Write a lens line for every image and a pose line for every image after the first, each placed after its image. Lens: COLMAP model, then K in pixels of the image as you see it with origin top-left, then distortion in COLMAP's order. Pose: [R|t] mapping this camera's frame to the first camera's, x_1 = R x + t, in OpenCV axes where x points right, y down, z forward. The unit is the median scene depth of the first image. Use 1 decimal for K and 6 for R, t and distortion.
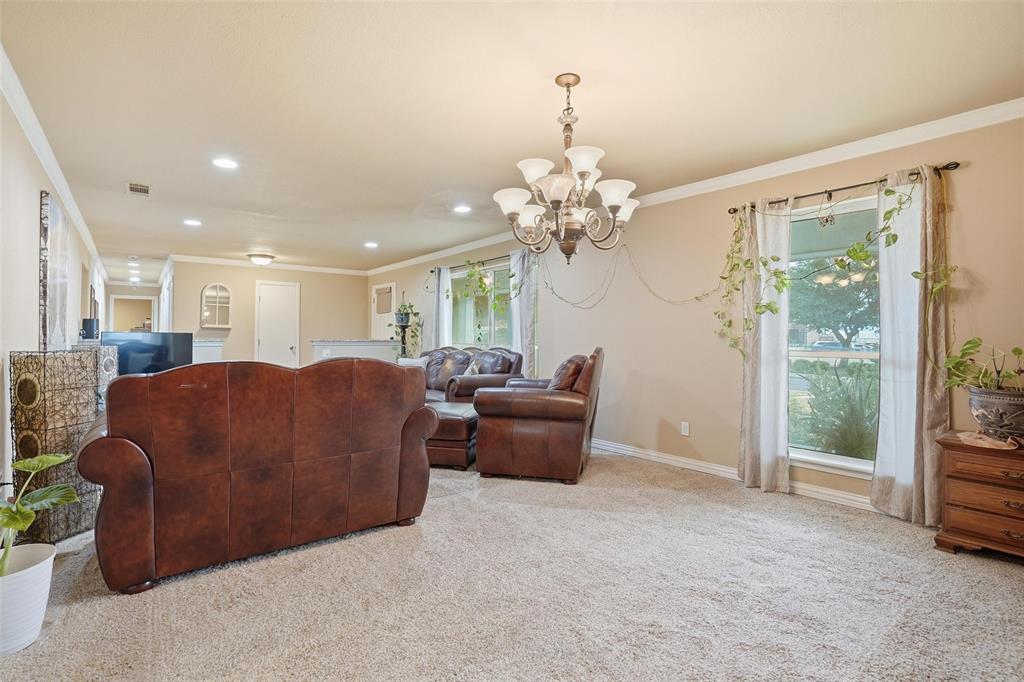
lens RADIAL K [[483.2, 0, 505.5], [0, 483.2, 337.5], [0, 0, 1]] dist [-0.048708, 0.013621]
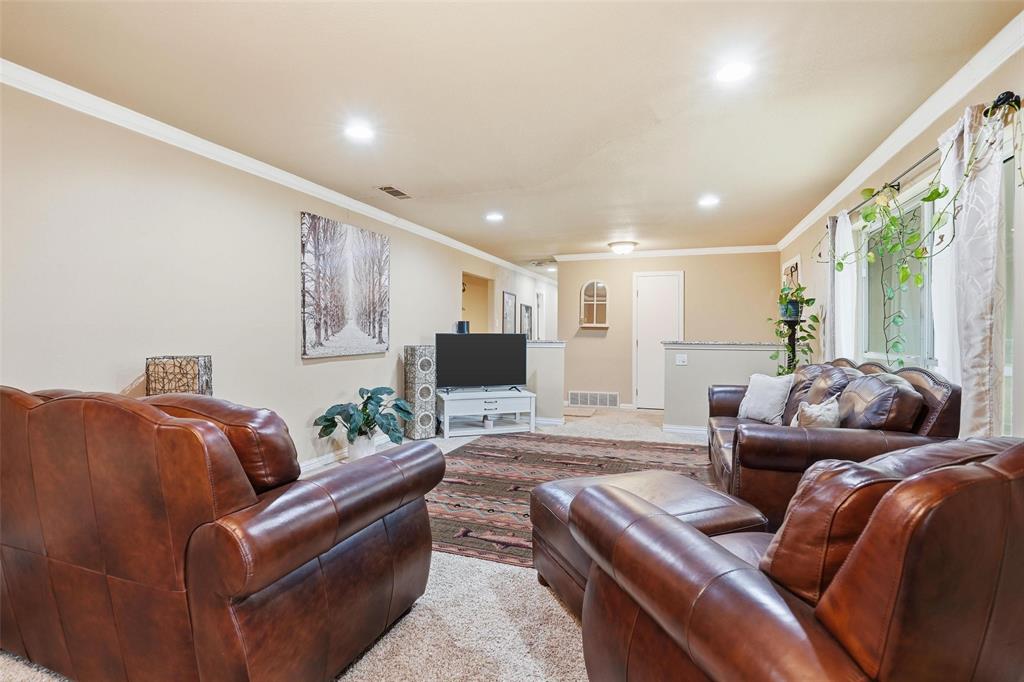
lens RADIAL K [[483.2, 0, 510.5], [0, 483.2, 344.4], [0, 0, 1]] dist [-0.048708, 0.013621]
pose [[0.530260, 0.018743, -0.847628, 0.127043], [0.000372, 0.999750, 0.022339, -0.008497], [0.847835, -0.012160, 0.530121, 0.380717]]
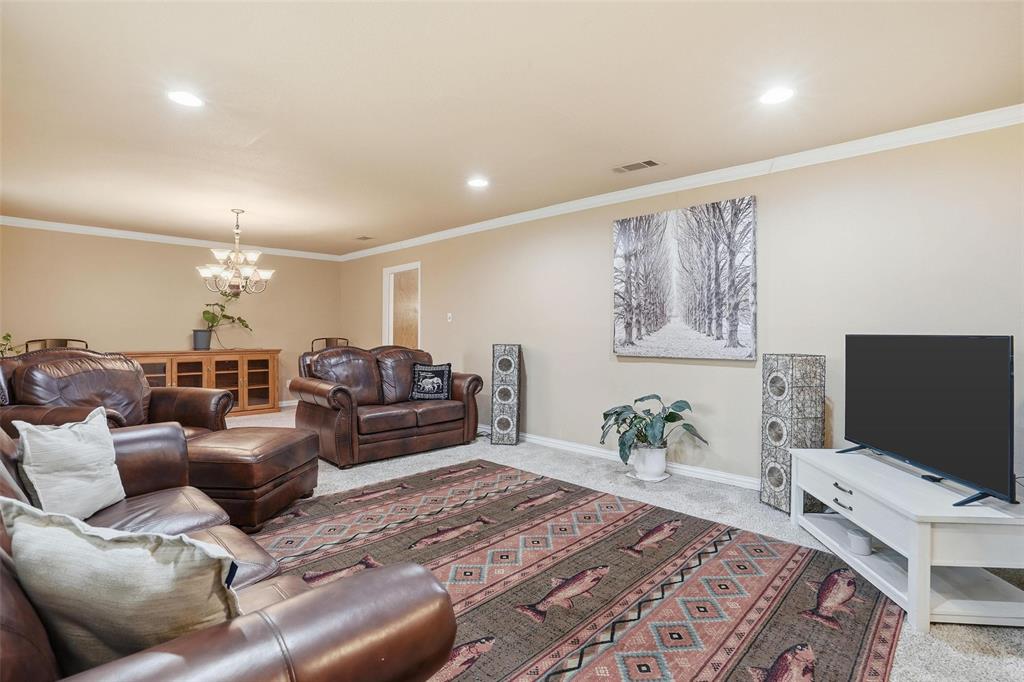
lens RADIAL K [[483.2, 0, 512.0], [0, 483.2, 338.1], [0, 0, 1]] dist [-0.048708, 0.013621]
pose [[-0.988019, -0.010999, -0.153939, -0.277512], [-0.012425, 0.999888, 0.008307, -0.004900], [0.153830, 0.010120, -0.988045, 1.101514]]
